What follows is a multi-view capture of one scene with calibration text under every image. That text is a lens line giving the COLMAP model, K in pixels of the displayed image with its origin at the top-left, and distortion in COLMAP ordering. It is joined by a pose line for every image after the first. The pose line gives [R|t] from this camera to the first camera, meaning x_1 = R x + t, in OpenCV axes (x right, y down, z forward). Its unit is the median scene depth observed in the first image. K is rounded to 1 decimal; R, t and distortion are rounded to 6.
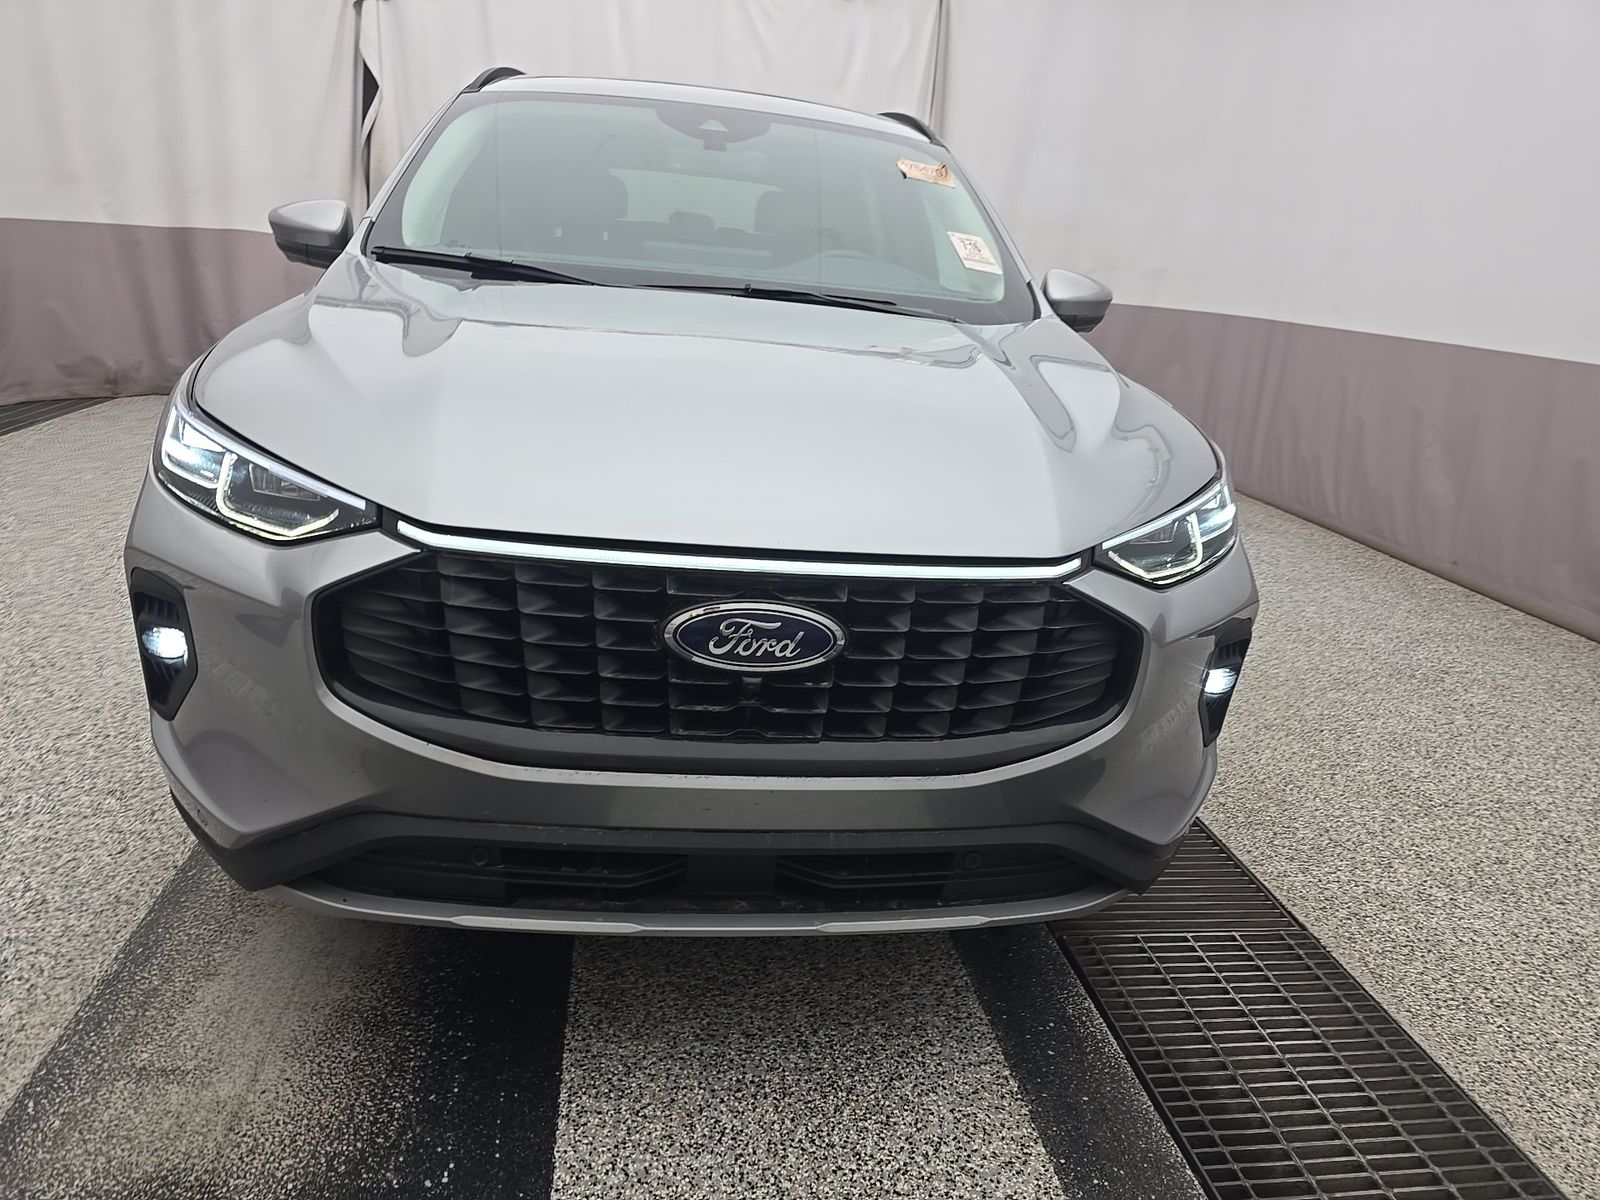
lens RADIAL K [[1079.4, 0, 806.6], [0, 1079.4, 593.6], [0, 0, 1]] dist [0.041785, -0.034896]
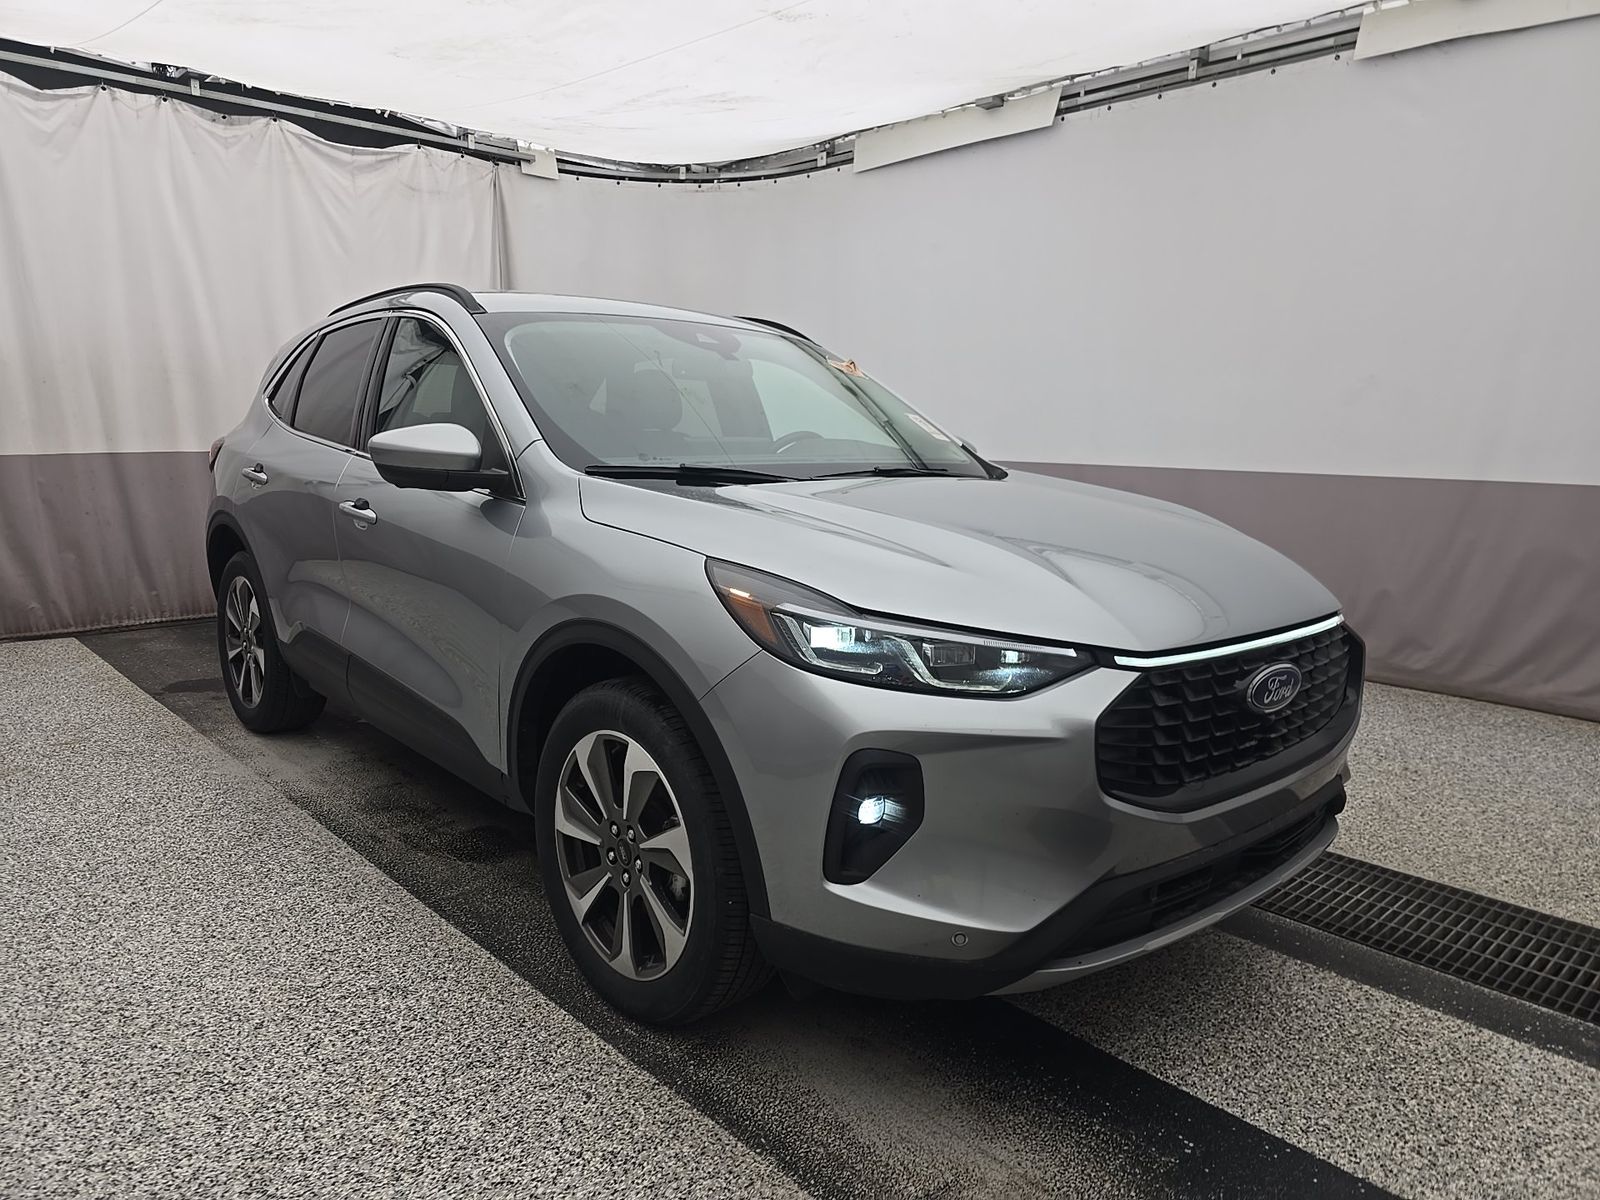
lens RADIAL K [[1079.4, 0, 806.6], [0, 1079.4, 593.6], [0, 0, 1]] dist [0.041785, -0.034896]
pose [[0.819054, -0.158667, 0.551339, -1.236216], [0.224222, 0.973093, -0.053056, -0.136719], [-0.528086, 0.167078, 0.832592, 0.029801]]
